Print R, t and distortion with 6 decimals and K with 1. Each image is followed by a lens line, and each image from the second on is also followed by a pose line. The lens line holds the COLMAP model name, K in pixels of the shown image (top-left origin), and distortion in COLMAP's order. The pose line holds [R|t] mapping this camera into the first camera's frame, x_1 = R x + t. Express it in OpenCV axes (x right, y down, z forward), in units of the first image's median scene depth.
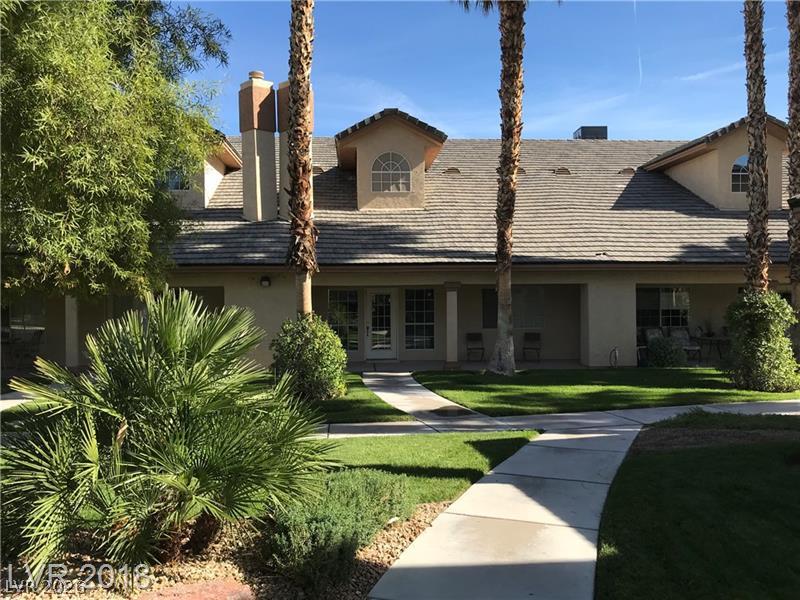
lens RADIAL K [[656.1, 0, 399.7], [0, 656.1, 299.2], [0, 0, 1]] dist [0.036158, -0.048590]
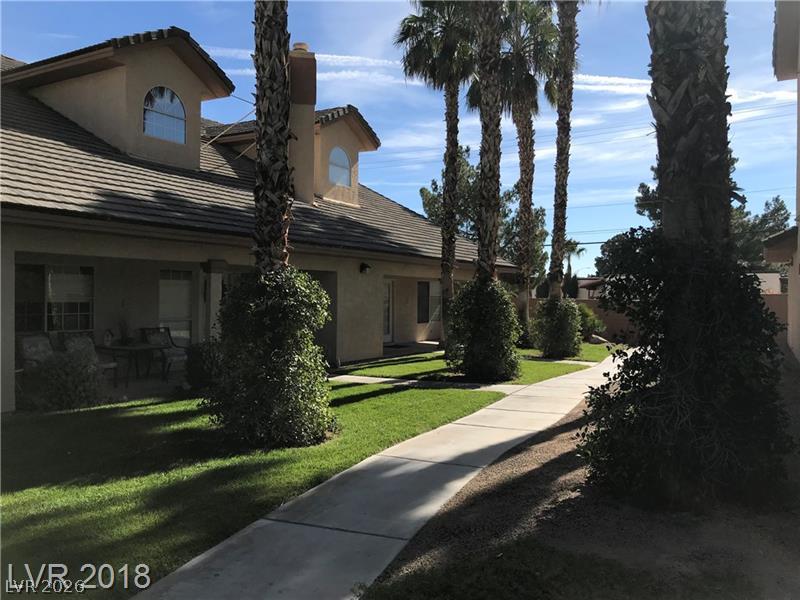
lens RADIAL K [[656.1, 0, 396.5], [0, 656.1, 294.2], [0, 0, 1]] dist [0.036158, -0.048590]
pose [[0.571601, 0.008862, 0.820484, 0.104073], [-0.006423, 0.999959, -0.006326, 0.011051], [-0.820506, -0.001654, 0.571635, 0.453627]]
